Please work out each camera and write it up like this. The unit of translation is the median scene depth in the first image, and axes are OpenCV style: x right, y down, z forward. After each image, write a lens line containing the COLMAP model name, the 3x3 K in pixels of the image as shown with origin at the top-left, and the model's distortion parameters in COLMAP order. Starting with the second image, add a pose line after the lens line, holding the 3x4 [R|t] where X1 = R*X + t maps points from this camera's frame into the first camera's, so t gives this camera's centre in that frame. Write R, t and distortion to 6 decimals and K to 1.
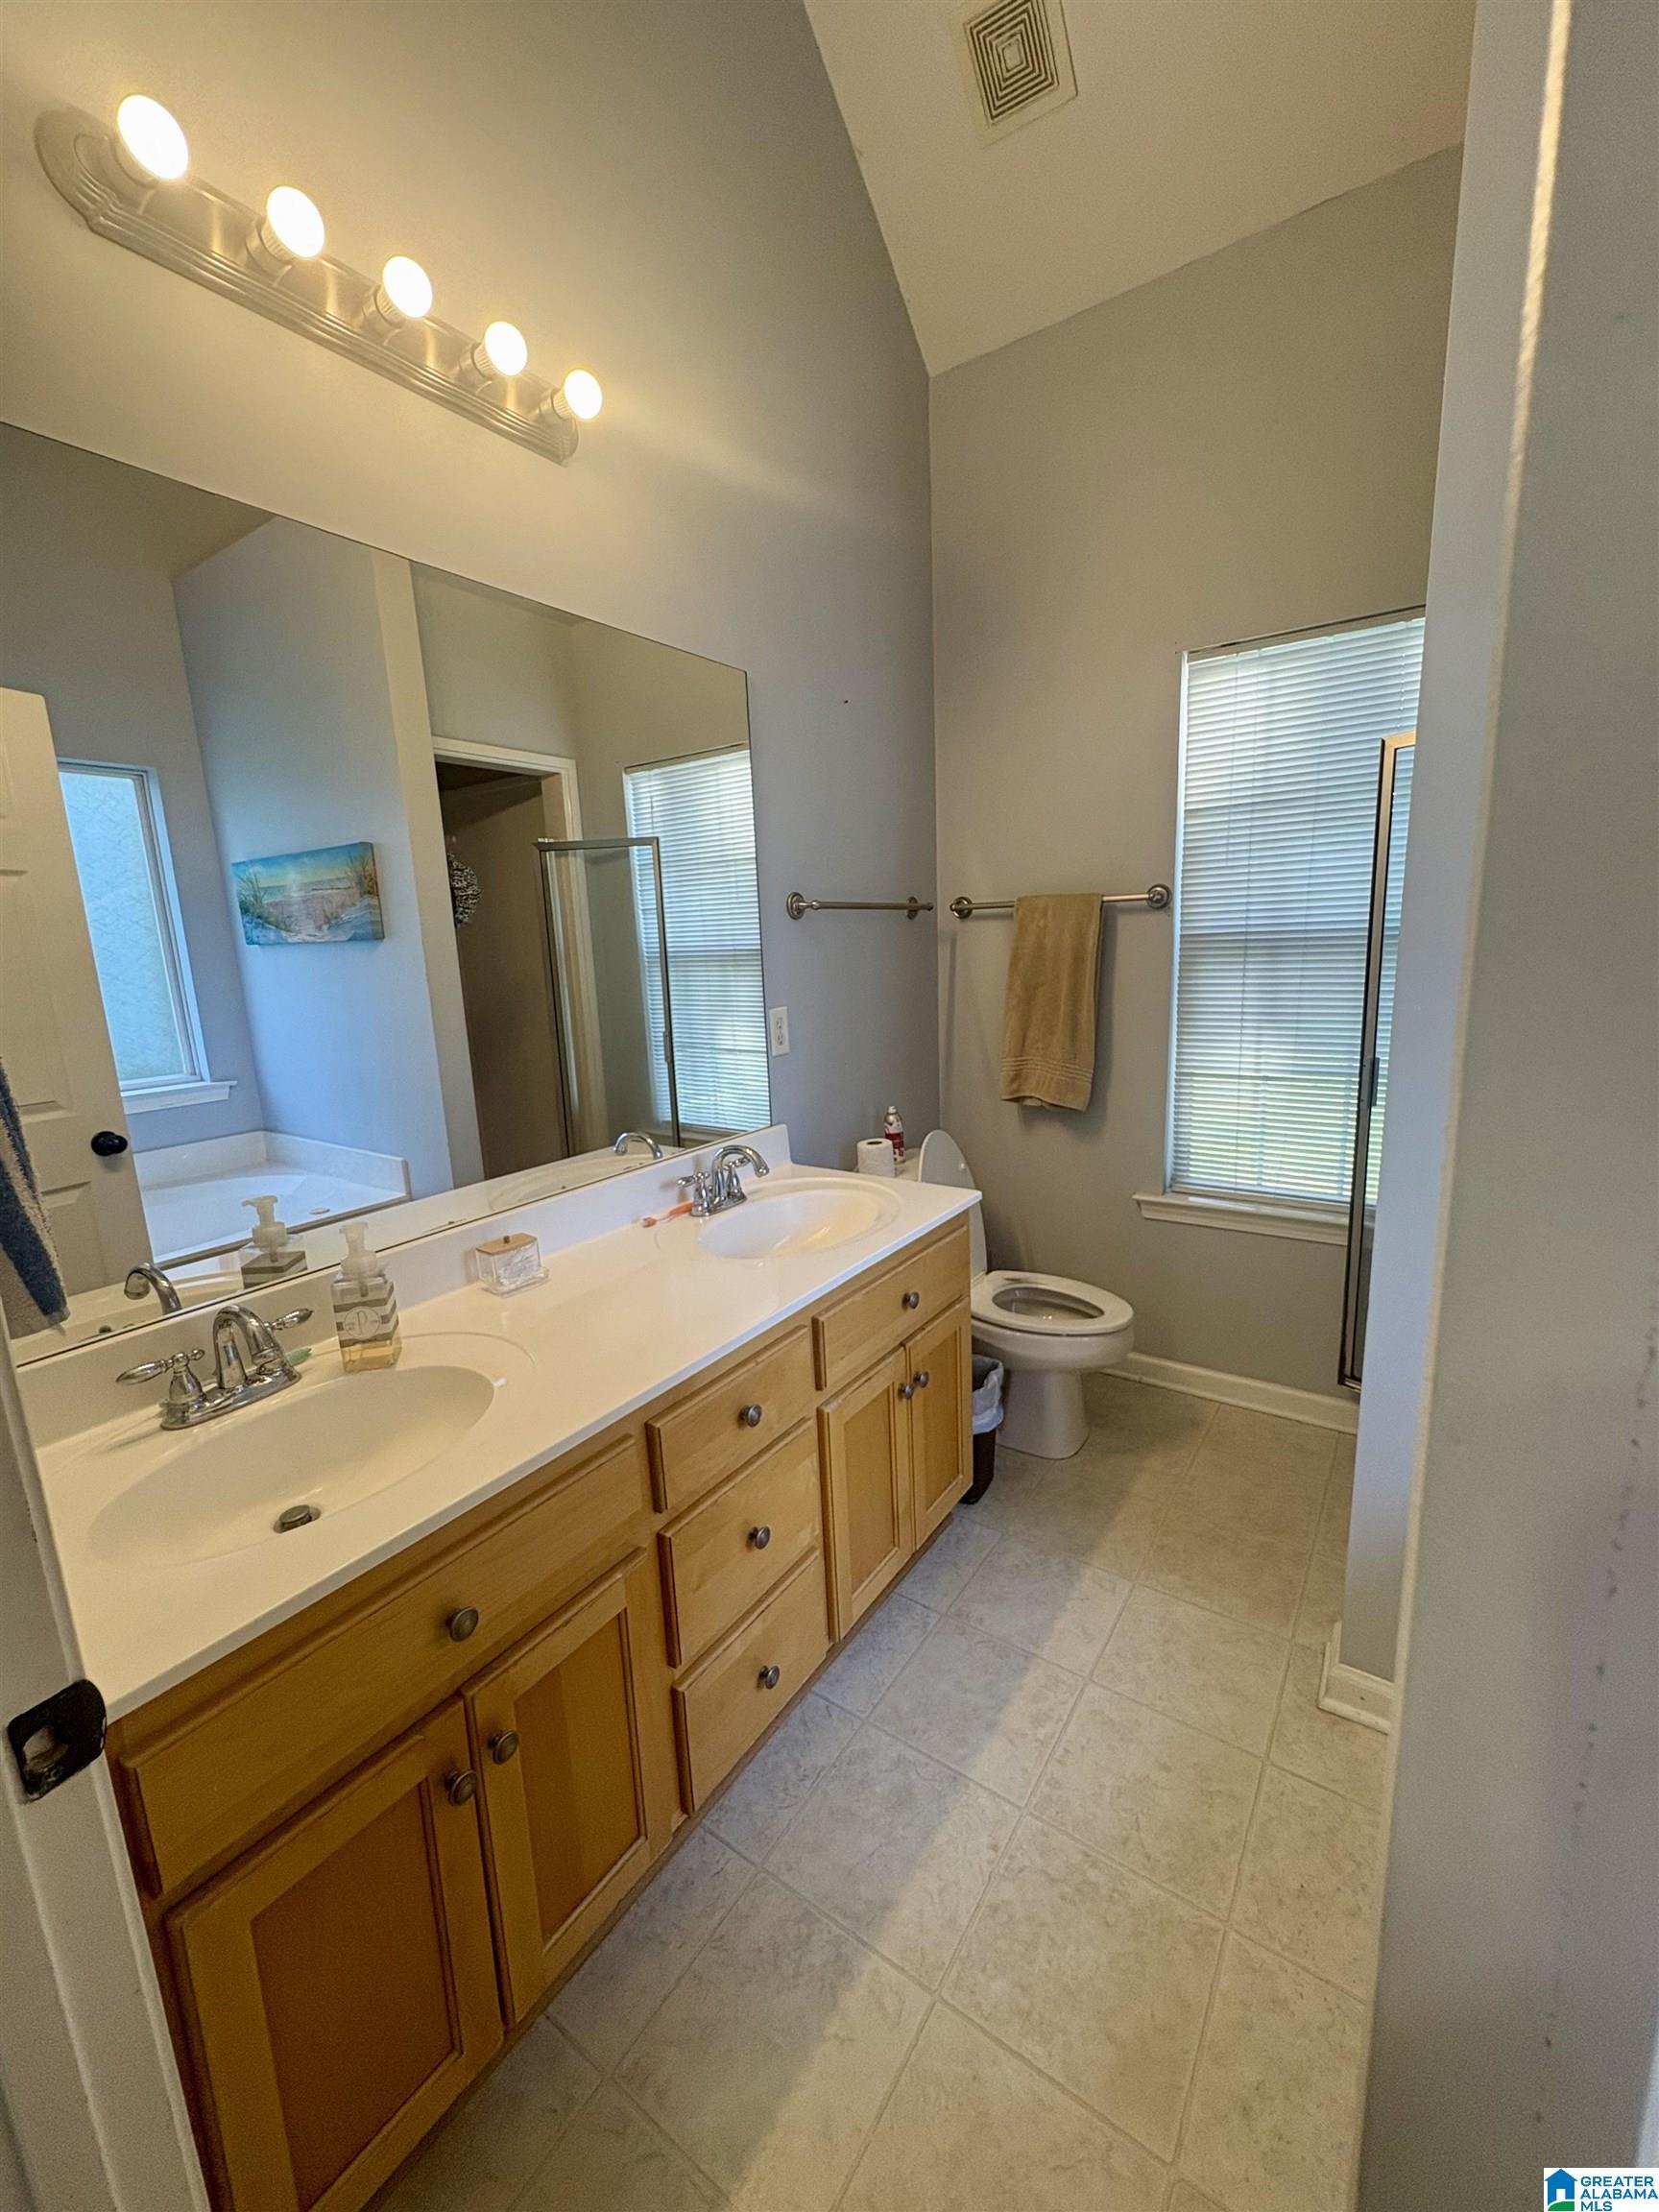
lens RADIAL K [[885.2, 0, 829.5], [0, 885.2, 1106.0], [0, 0, 1]] dist [-0.001043, 0.000564]
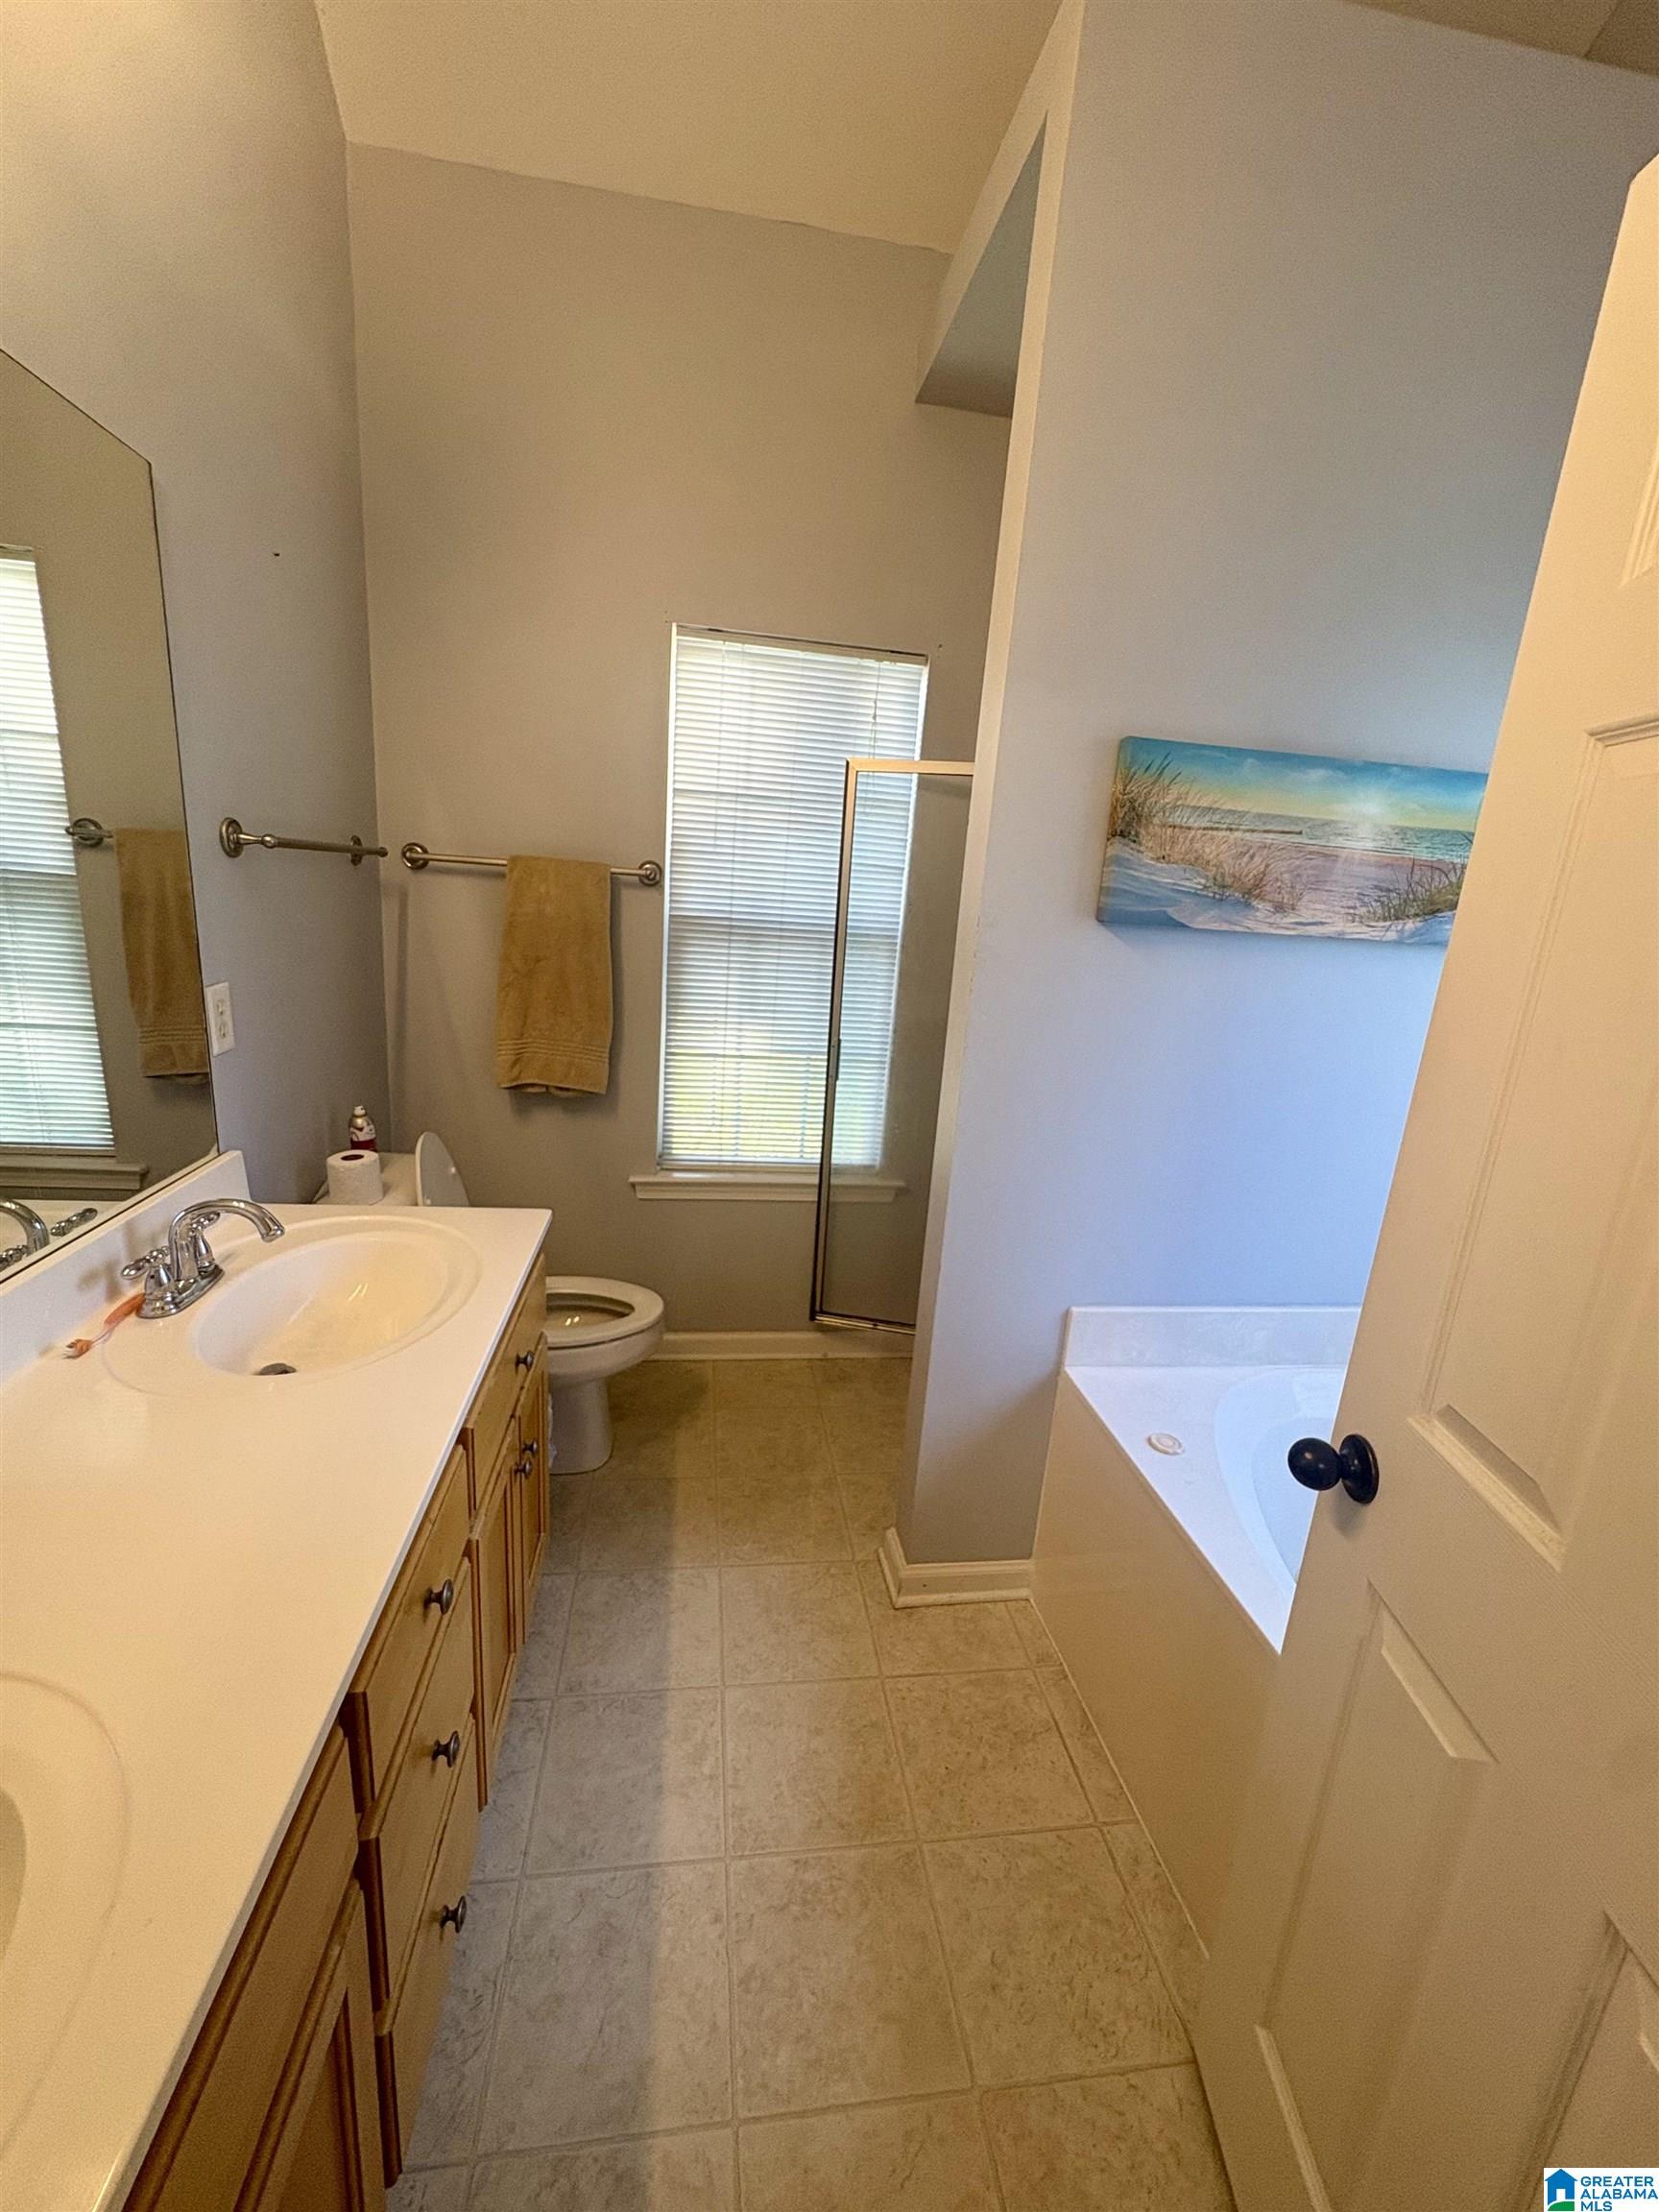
lens RADIAL K [[885.2, 0, 829.5], [0, 885.2, 1106.0], [0, 0, 1]] dist [-0.001043, 0.000564]
pose [[0.727393, -0.073357, 0.682289, -0.177491], [0.031243, 0.996779, 0.073861, -0.049756], [-0.685510, -0.032410, 0.727342, 0.154745]]
